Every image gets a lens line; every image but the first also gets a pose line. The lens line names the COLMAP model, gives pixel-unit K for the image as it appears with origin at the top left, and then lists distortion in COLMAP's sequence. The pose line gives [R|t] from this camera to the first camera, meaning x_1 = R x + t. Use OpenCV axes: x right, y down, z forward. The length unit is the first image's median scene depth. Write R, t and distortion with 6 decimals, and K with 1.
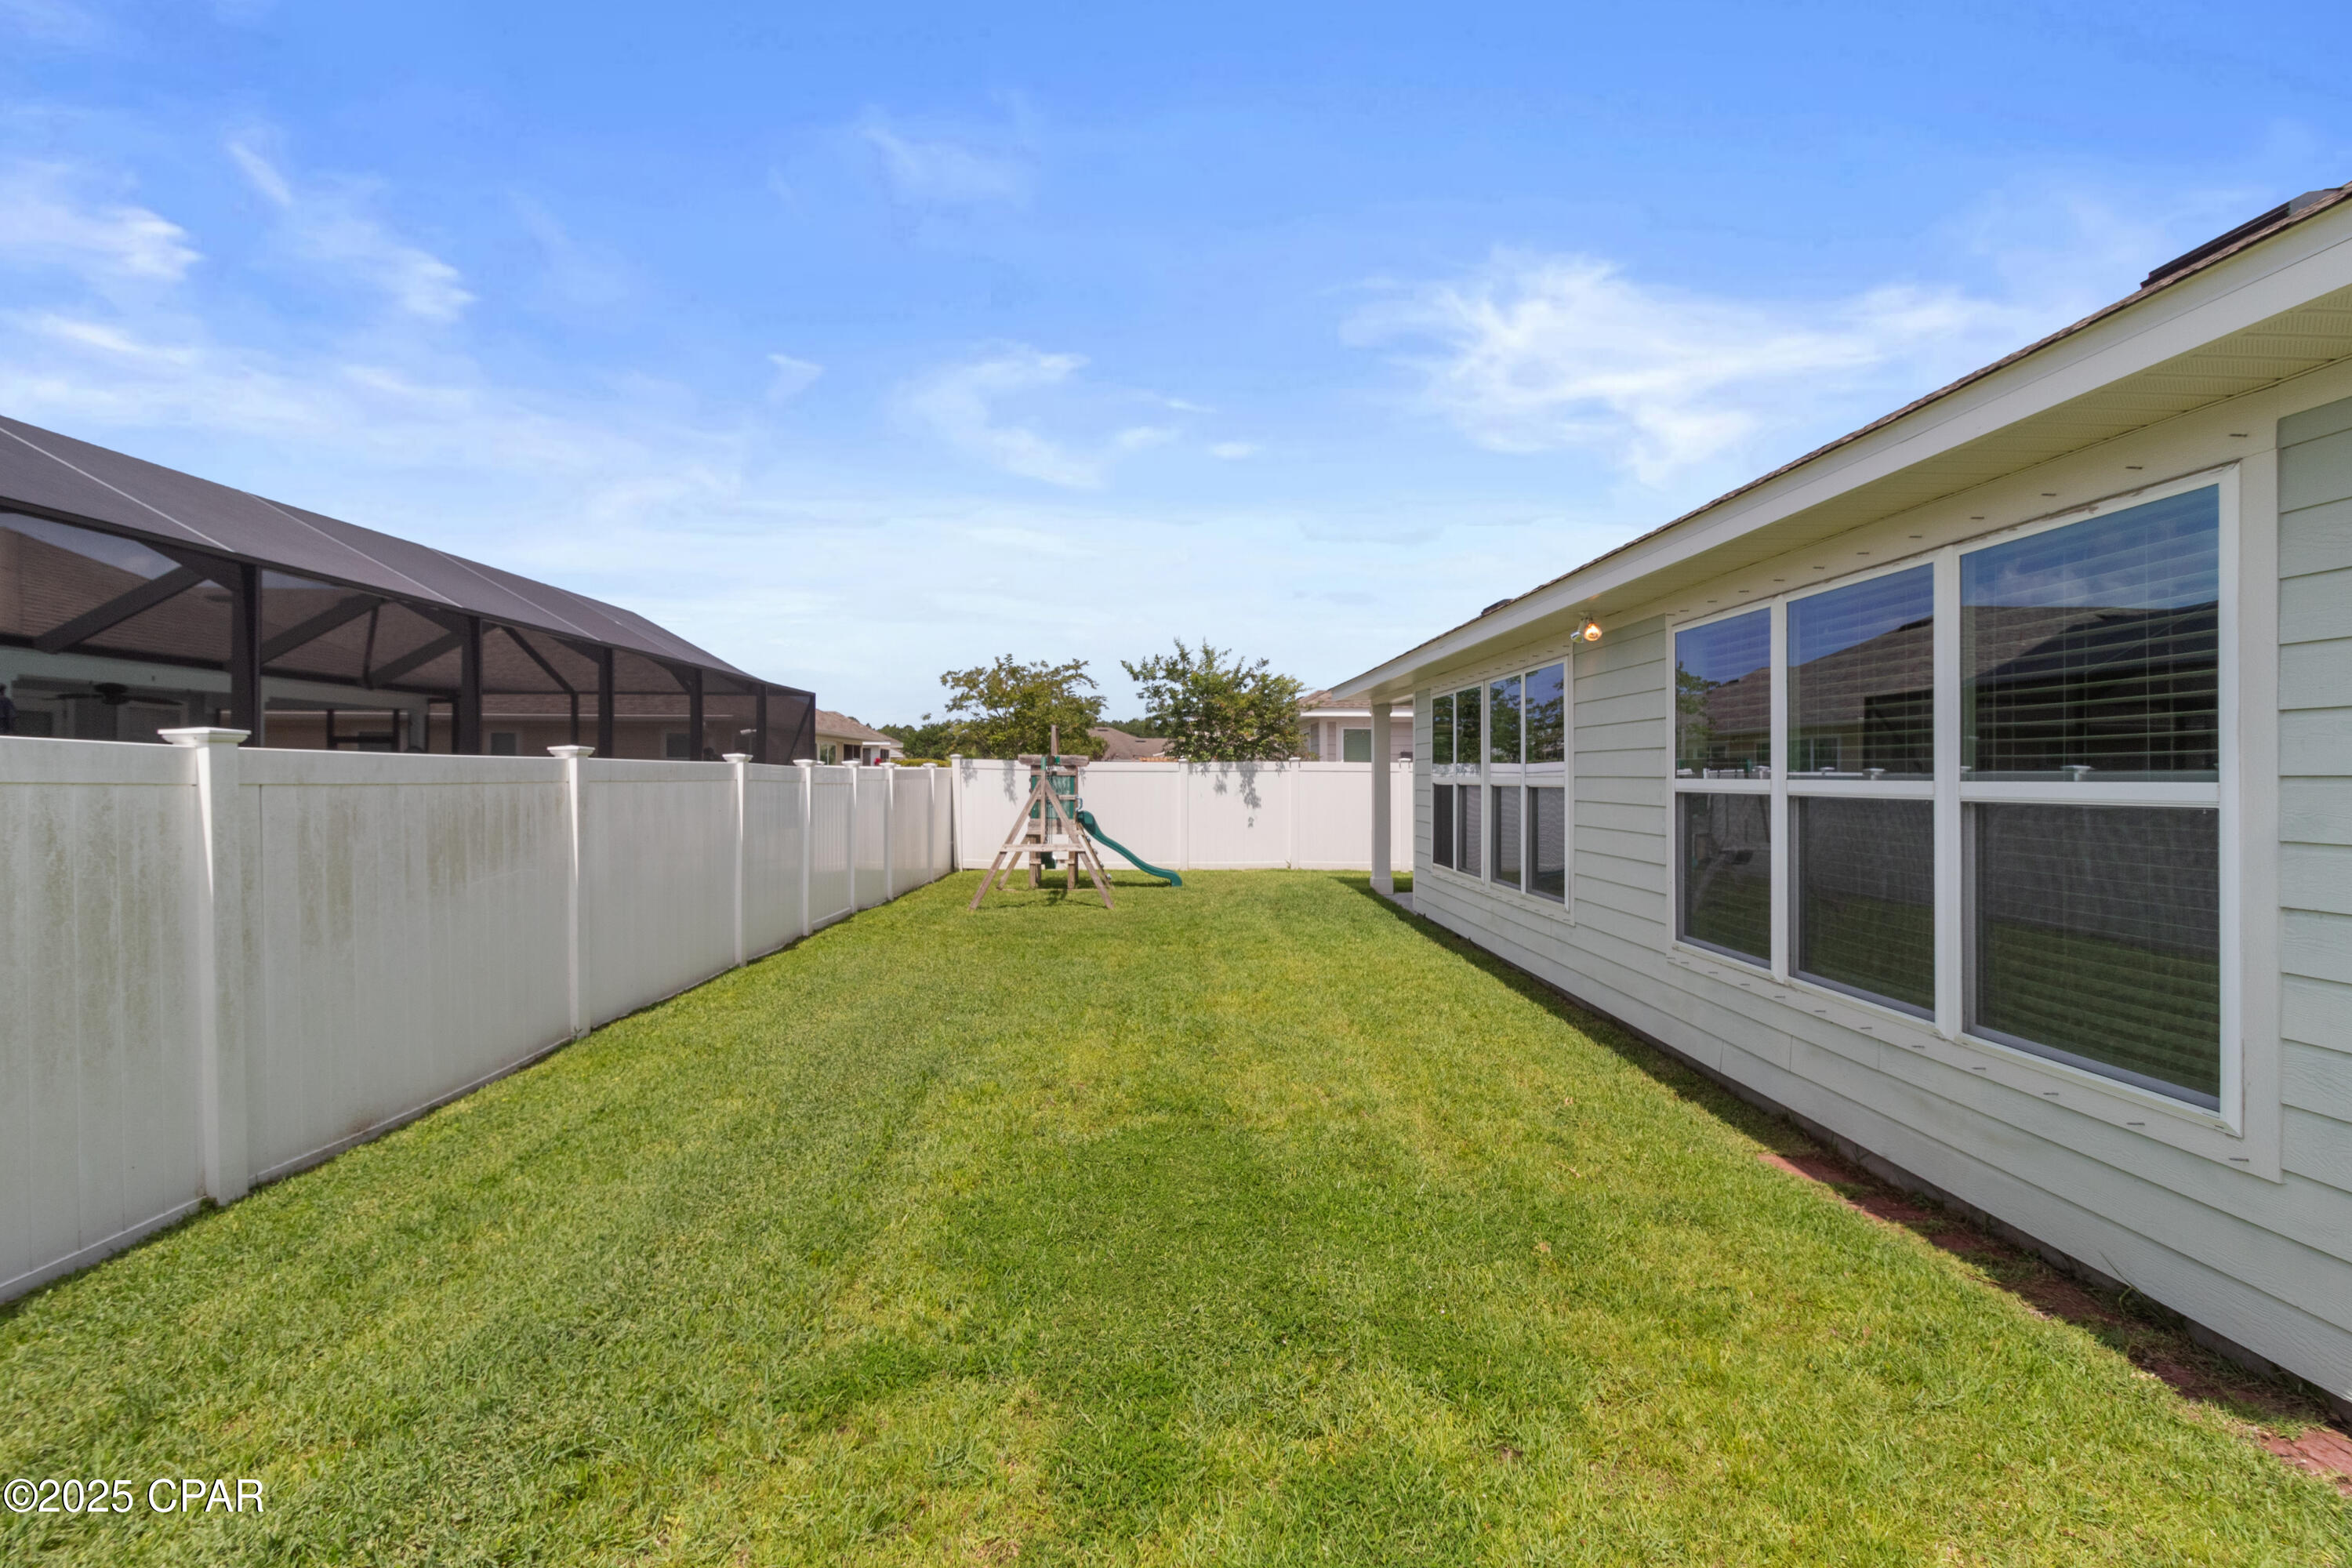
lens RADIAL K [[1080.7, 0, 1181.5], [0, 1080.7, 752.4], [0, 0, 1]] dist [-0.003706, -0.000749]
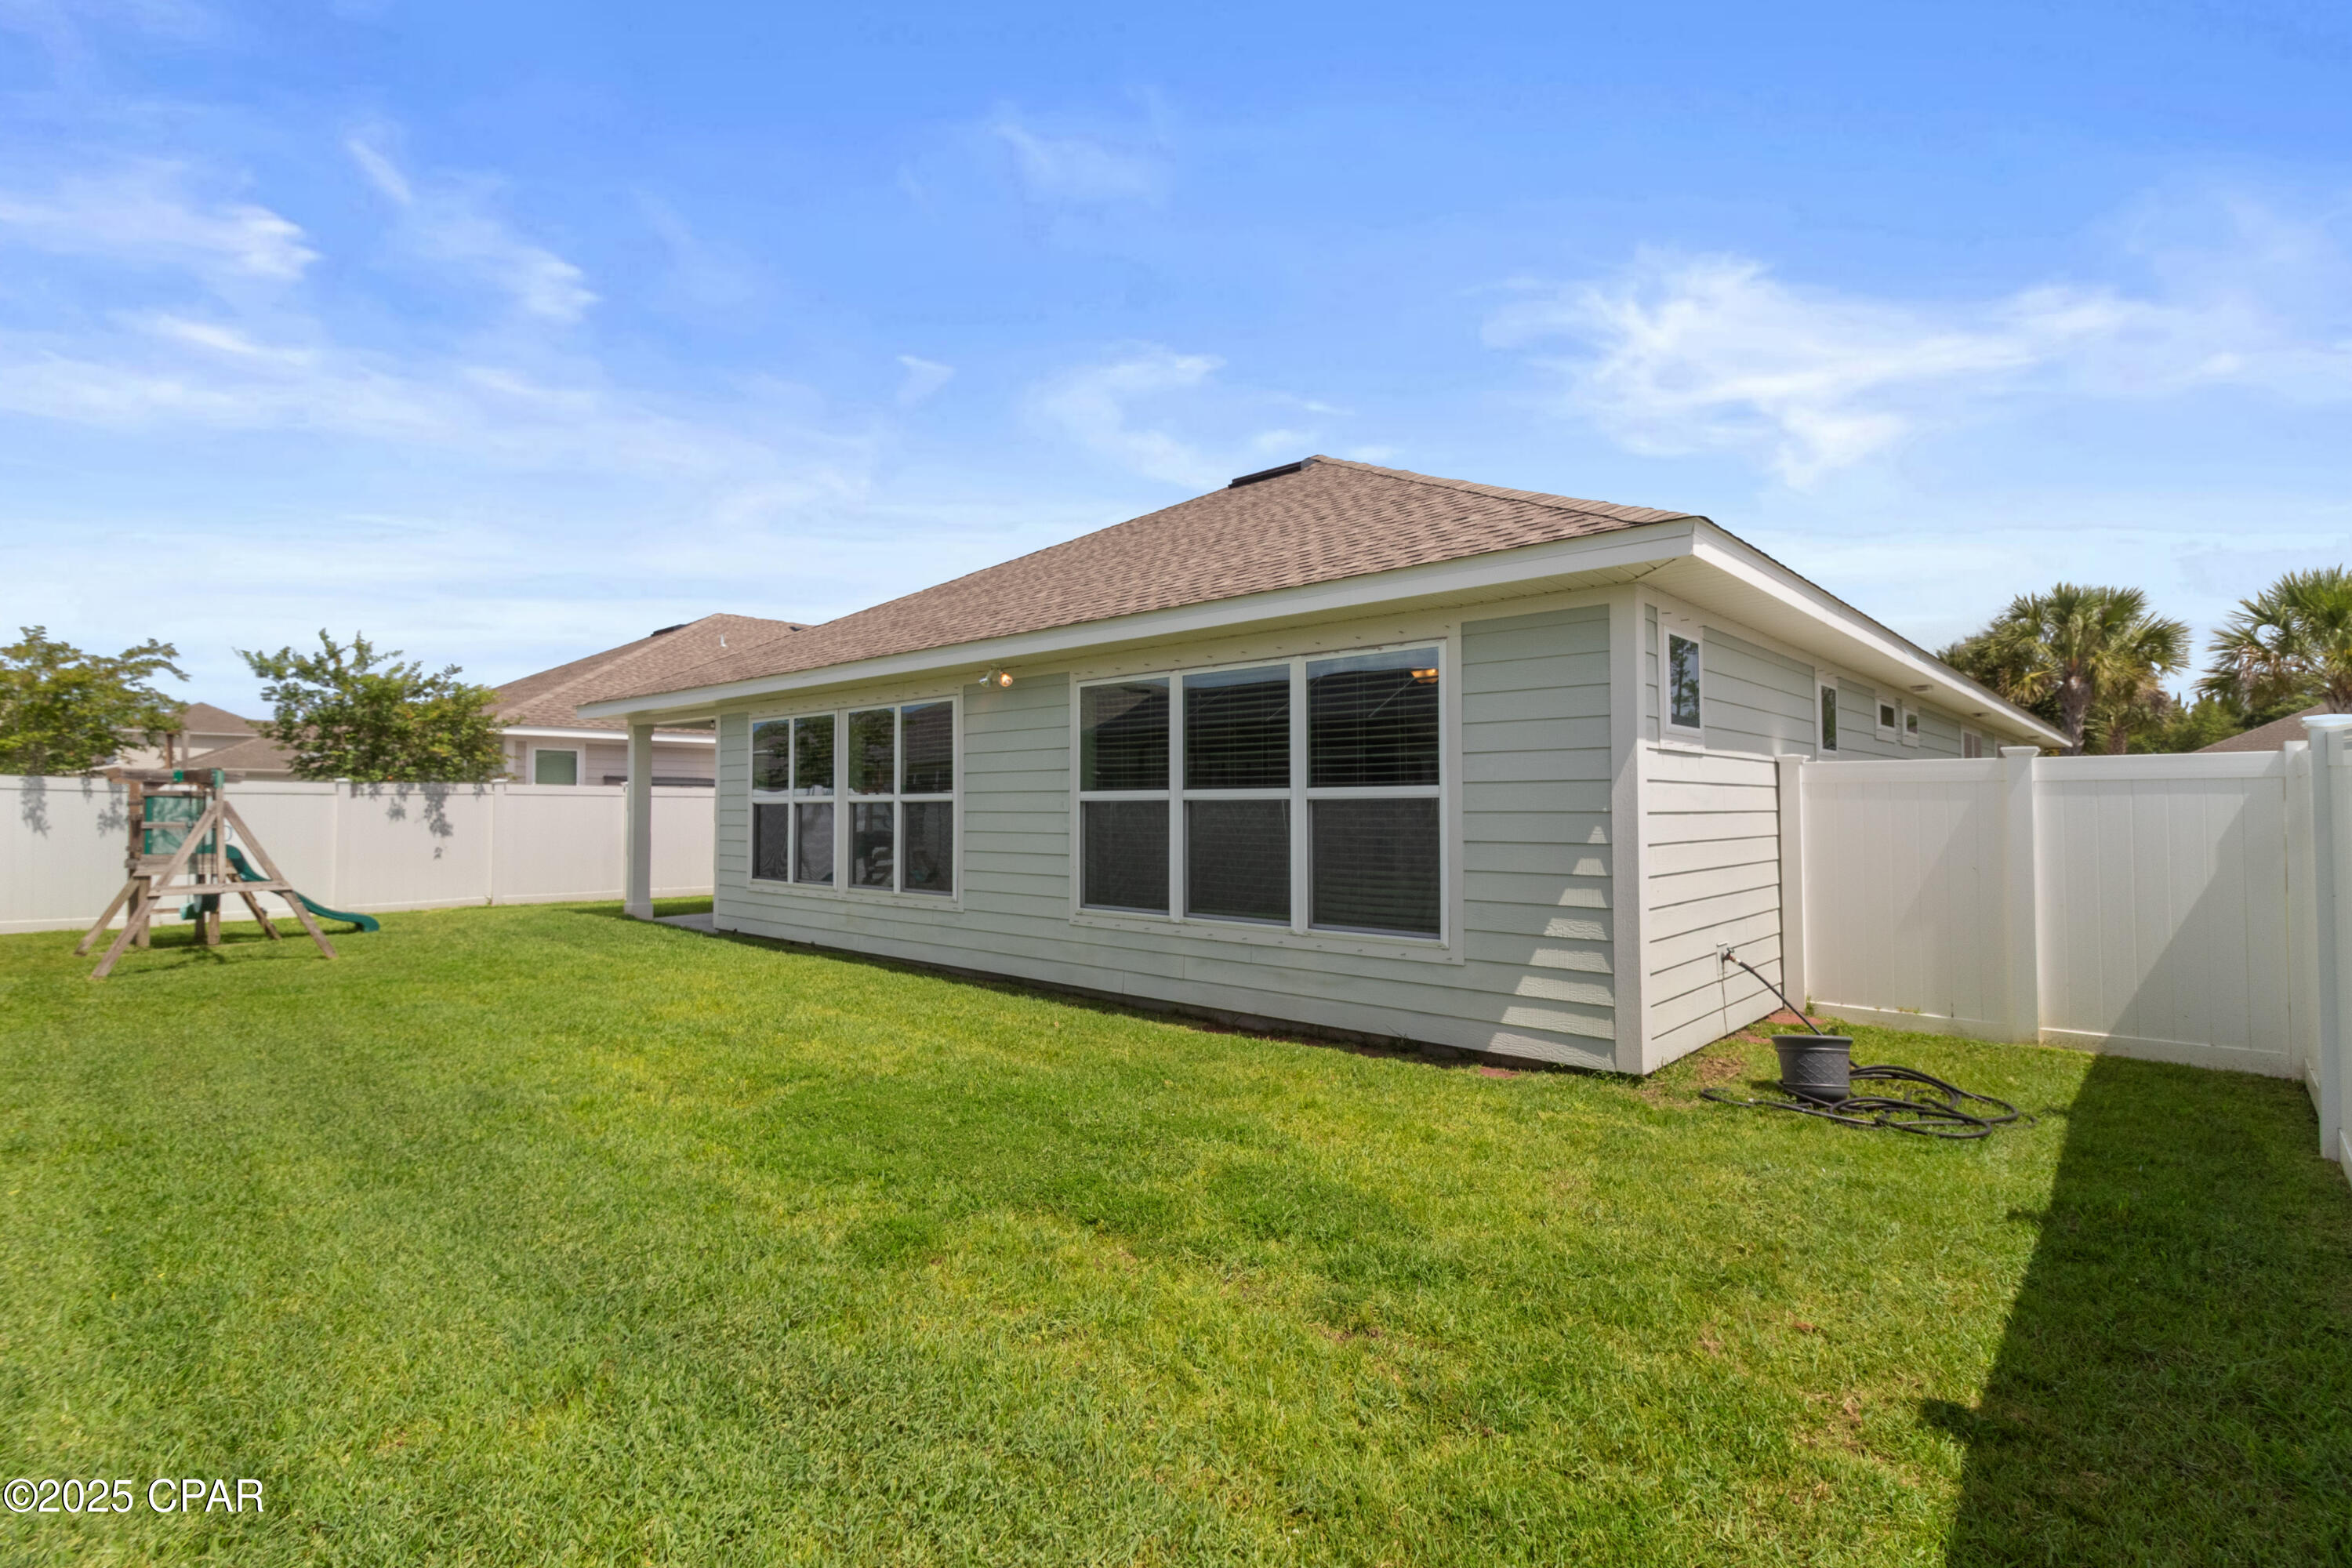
lens RADIAL K [[1080.7, 0, 1181.5], [0, 1080.7, 752.4], [0, 0, 1]] dist [-0.003706, -0.000749]
pose [[0.691964, 0.034342, 0.721115, -0.354674], [-0.012813, 0.999295, -0.035294, 0.016512], [-0.721819, 0.015183, 0.691916, -0.045461]]
